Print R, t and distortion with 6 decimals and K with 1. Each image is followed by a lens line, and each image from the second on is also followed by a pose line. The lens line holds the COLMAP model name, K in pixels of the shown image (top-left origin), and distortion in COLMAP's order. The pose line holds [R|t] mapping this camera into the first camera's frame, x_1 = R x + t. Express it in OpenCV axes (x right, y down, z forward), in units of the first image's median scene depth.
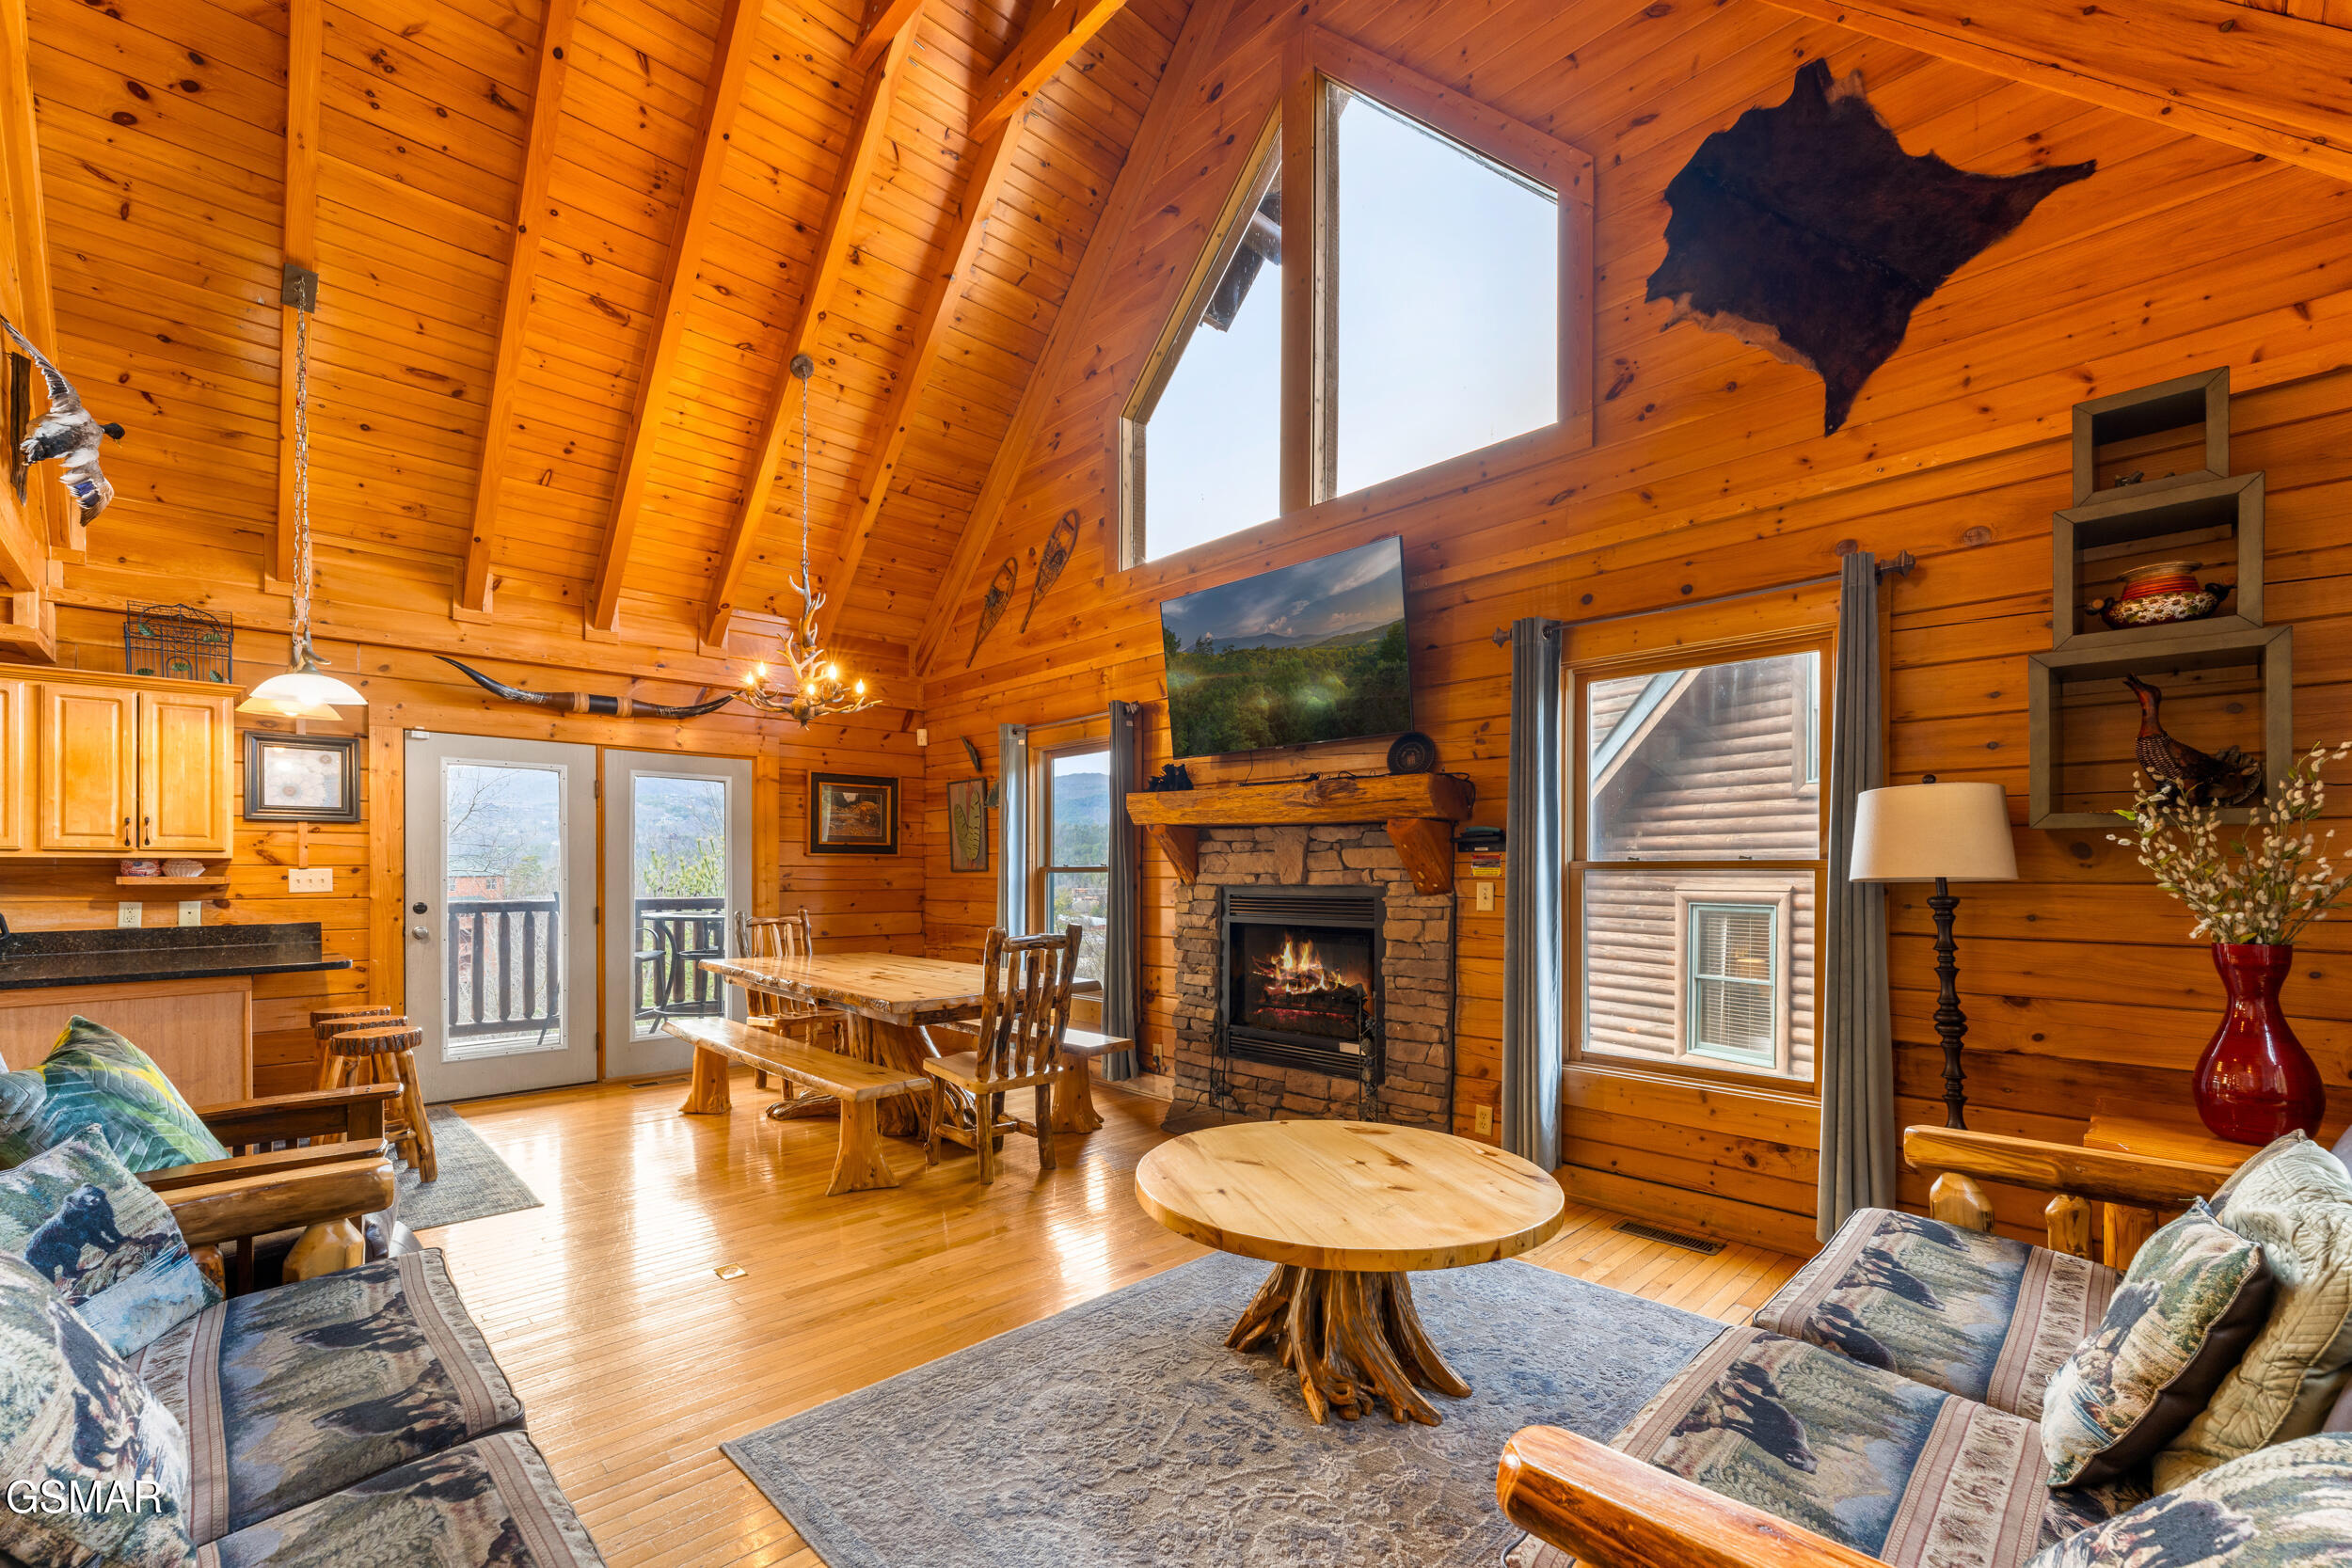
lens RADIAL K [[956.4, 0, 1149.8], [0, 956.4, 874.0], [0, 0, 1]] dist [0.000099, 0.000456]
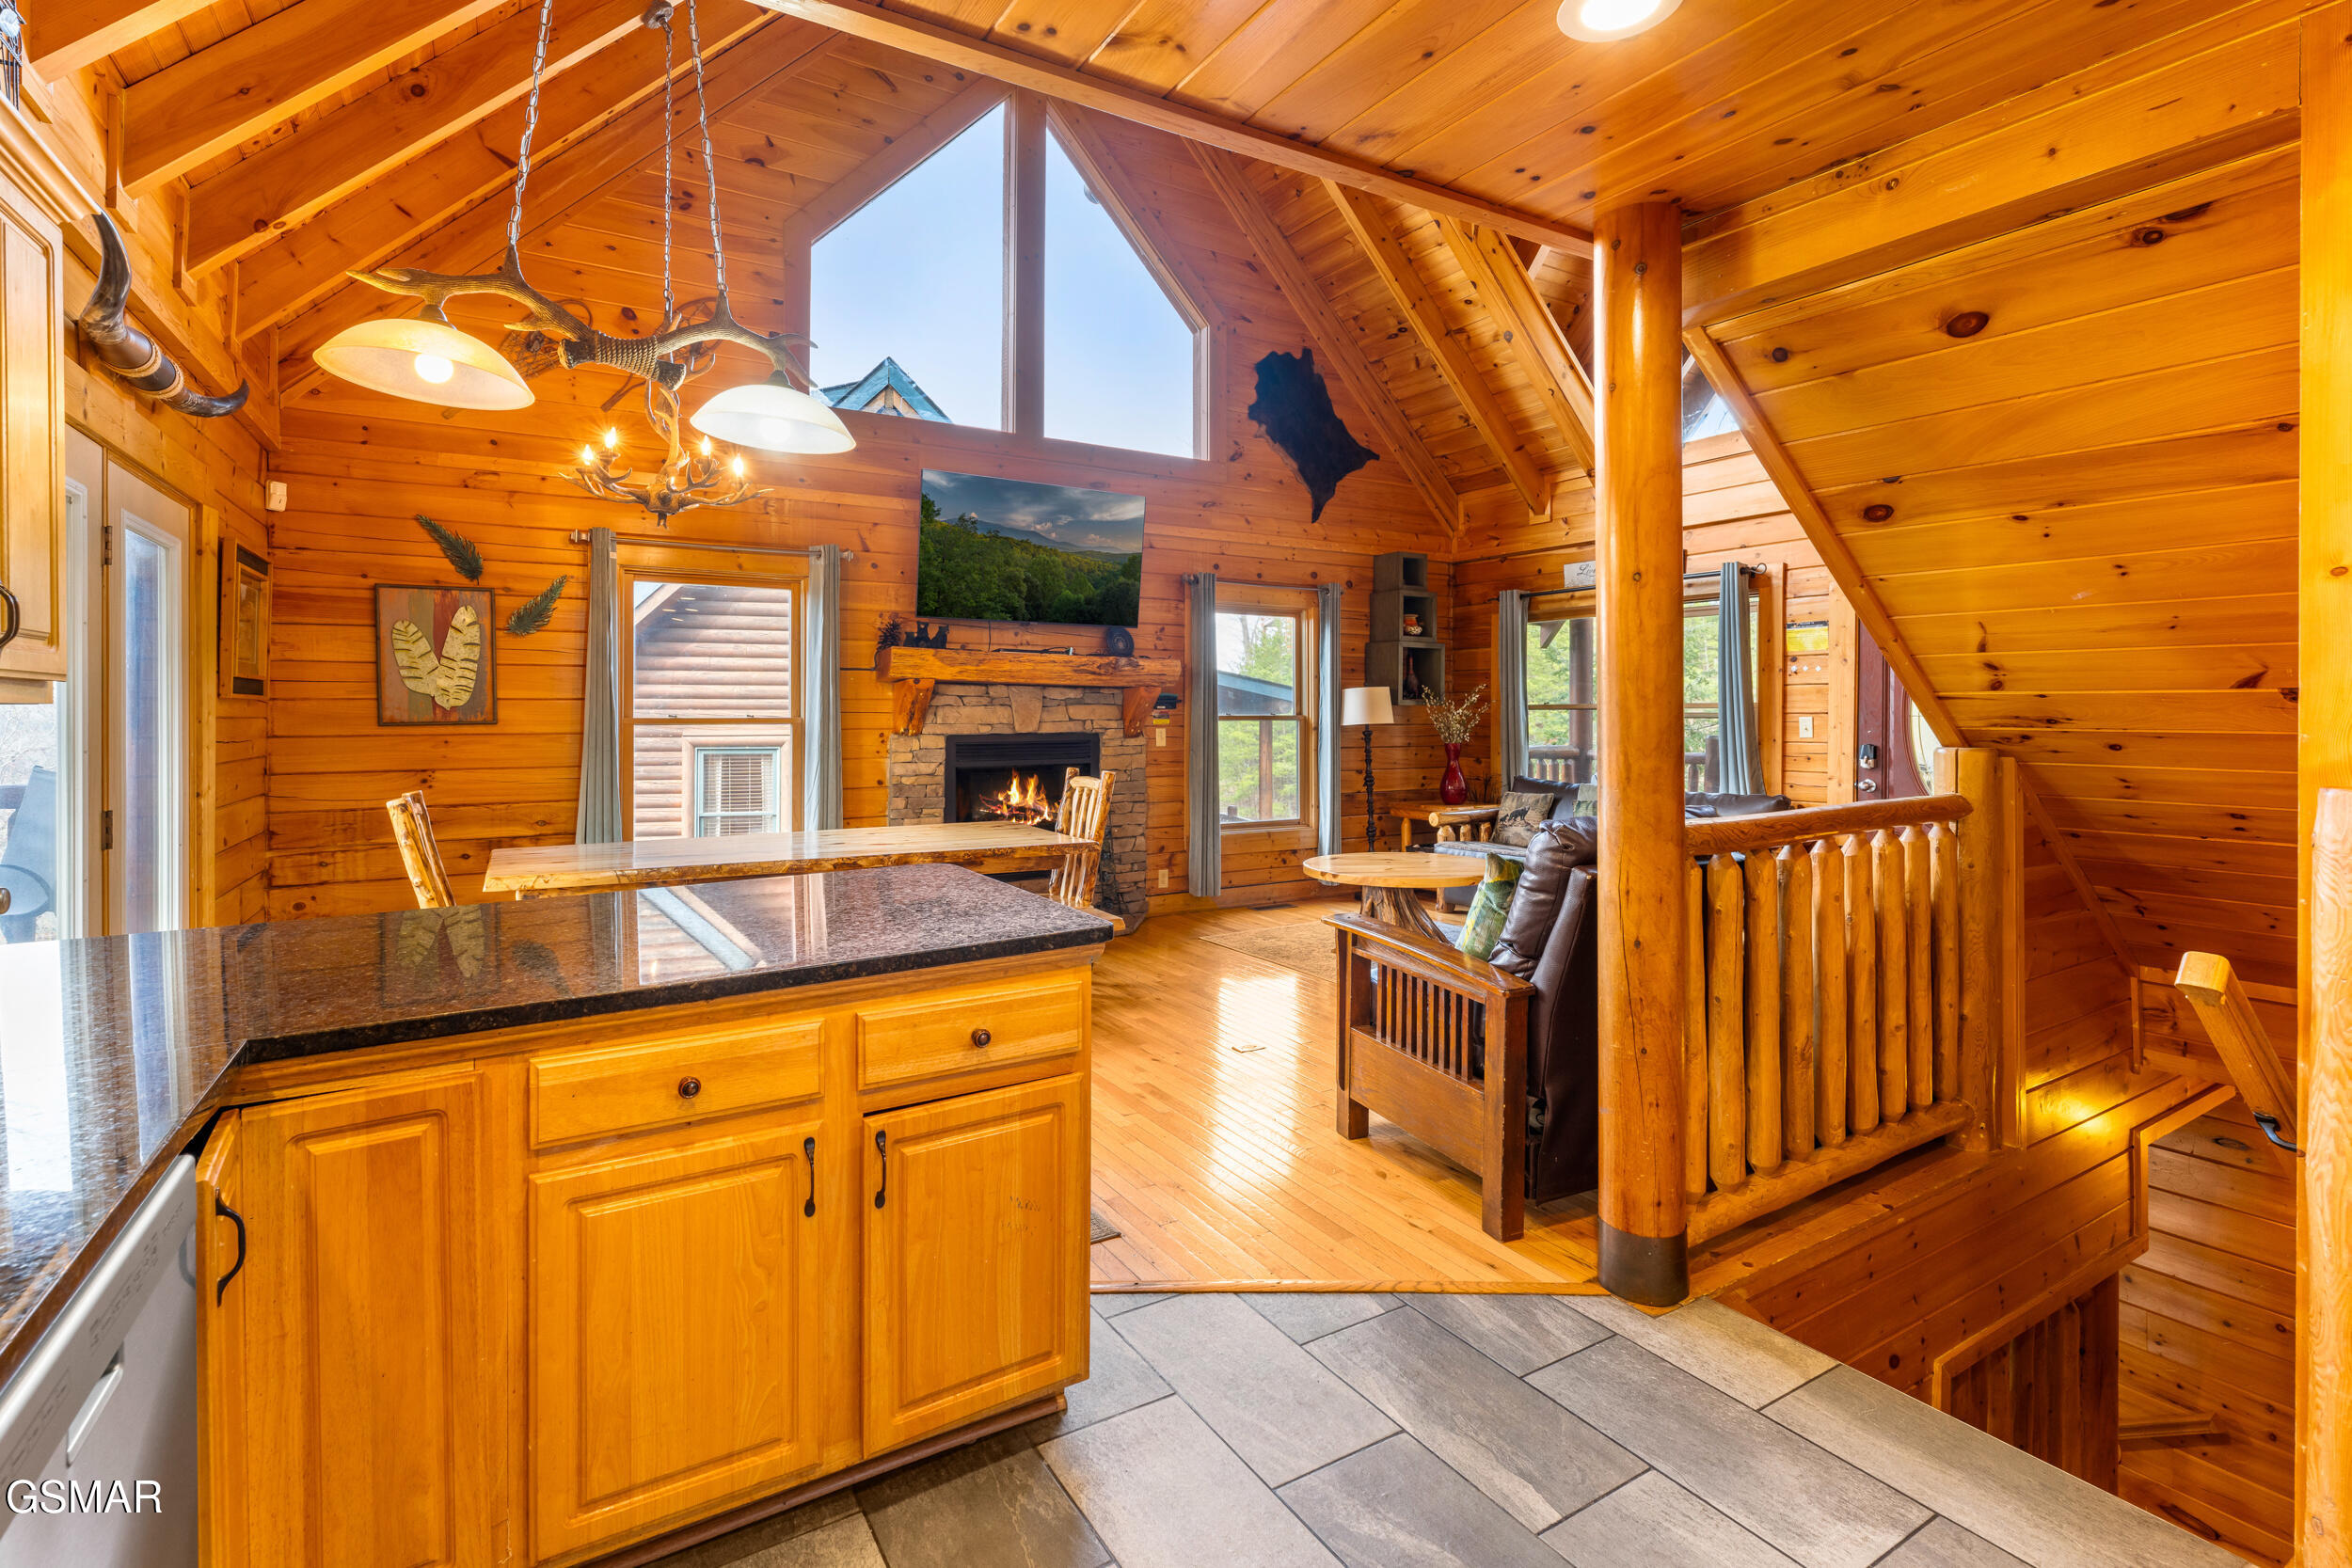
lens RADIAL K [[1064.0, 0, 1155.6], [0, 1064.0, 721.6], [0, 0, 1]] dist [0.000075, -0.000060]
pose [[0.238873, -0.005977, 0.971032, -1.181474], [0.003167, 0.999981, 0.005376, -0.010738], [-0.971046, 0.001791, 0.238887, 0.515883]]
